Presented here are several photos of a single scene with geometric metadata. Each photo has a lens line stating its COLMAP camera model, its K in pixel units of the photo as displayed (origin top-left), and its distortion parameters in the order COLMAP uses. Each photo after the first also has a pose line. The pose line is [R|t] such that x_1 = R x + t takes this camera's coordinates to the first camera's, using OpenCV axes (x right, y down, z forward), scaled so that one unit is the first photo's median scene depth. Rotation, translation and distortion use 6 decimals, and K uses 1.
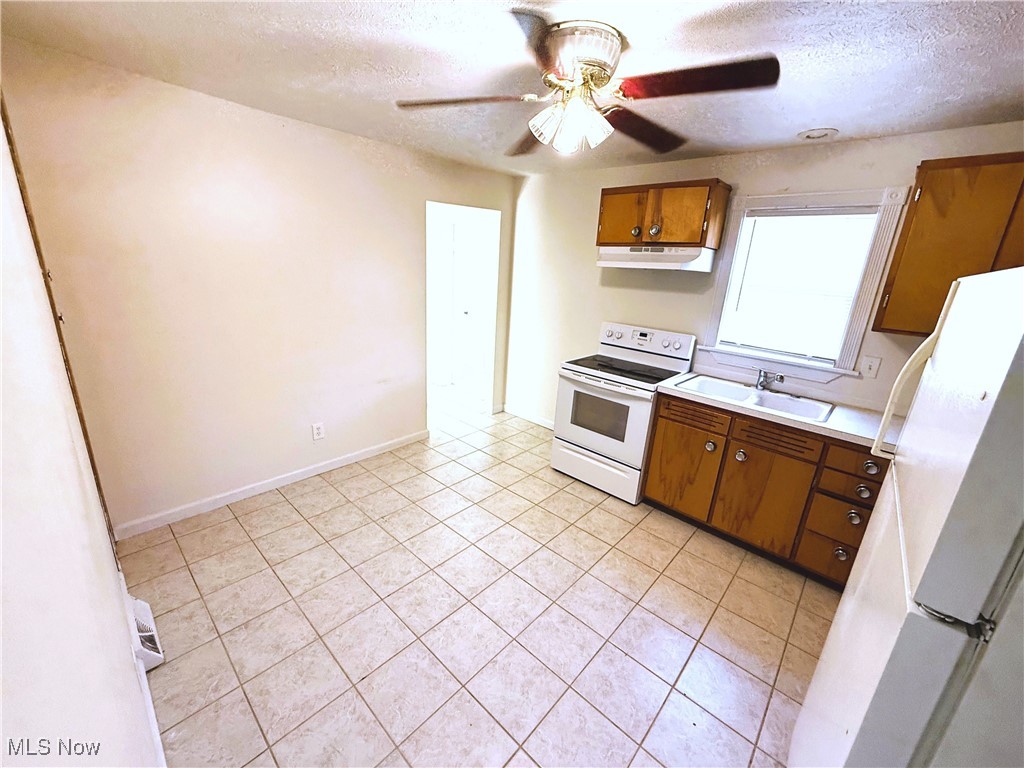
lens RADIAL K [[409.6, 0, 508.8], [0, 409.6, 383.1], [0, 0, 1]] dist [0.000406, 0.000088]
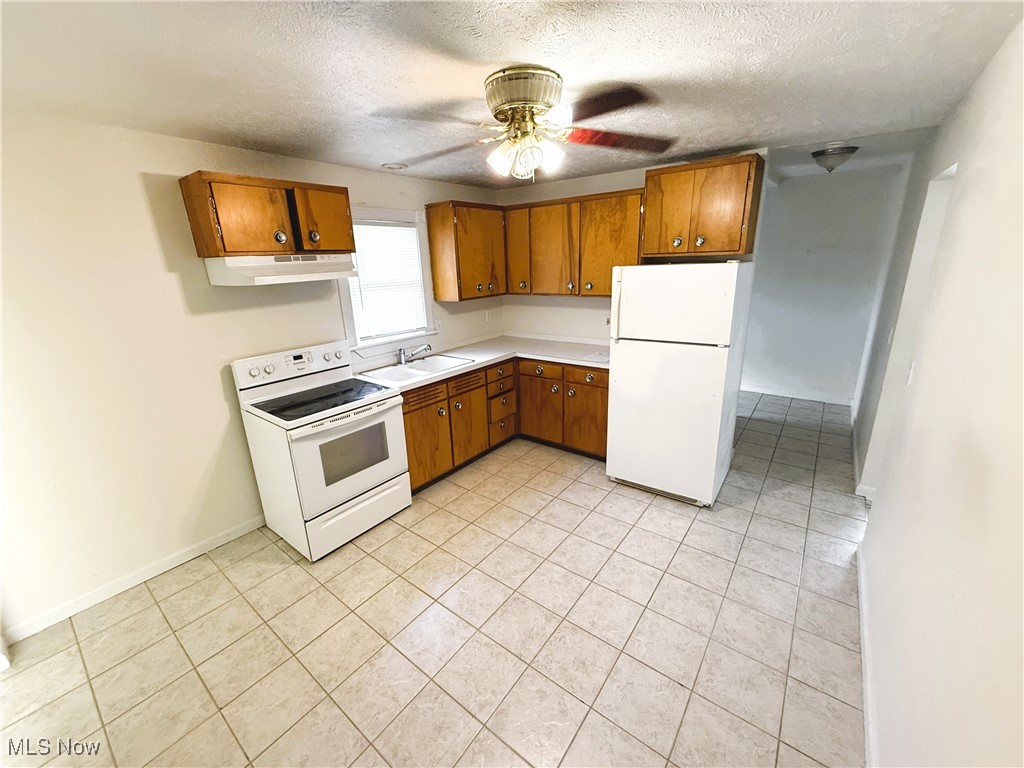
lens RADIAL K [[409.6, 0, 508.8], [0, 409.6, 383.1], [0, 0, 1]] dist [0.000406, 0.000088]
pose [[-0.087293, -0.338648, 0.936855, -0.640776], [0.306418, 0.885723, 0.348716, -0.285388], [-0.947886, 0.317509, 0.026451, 0.710018]]
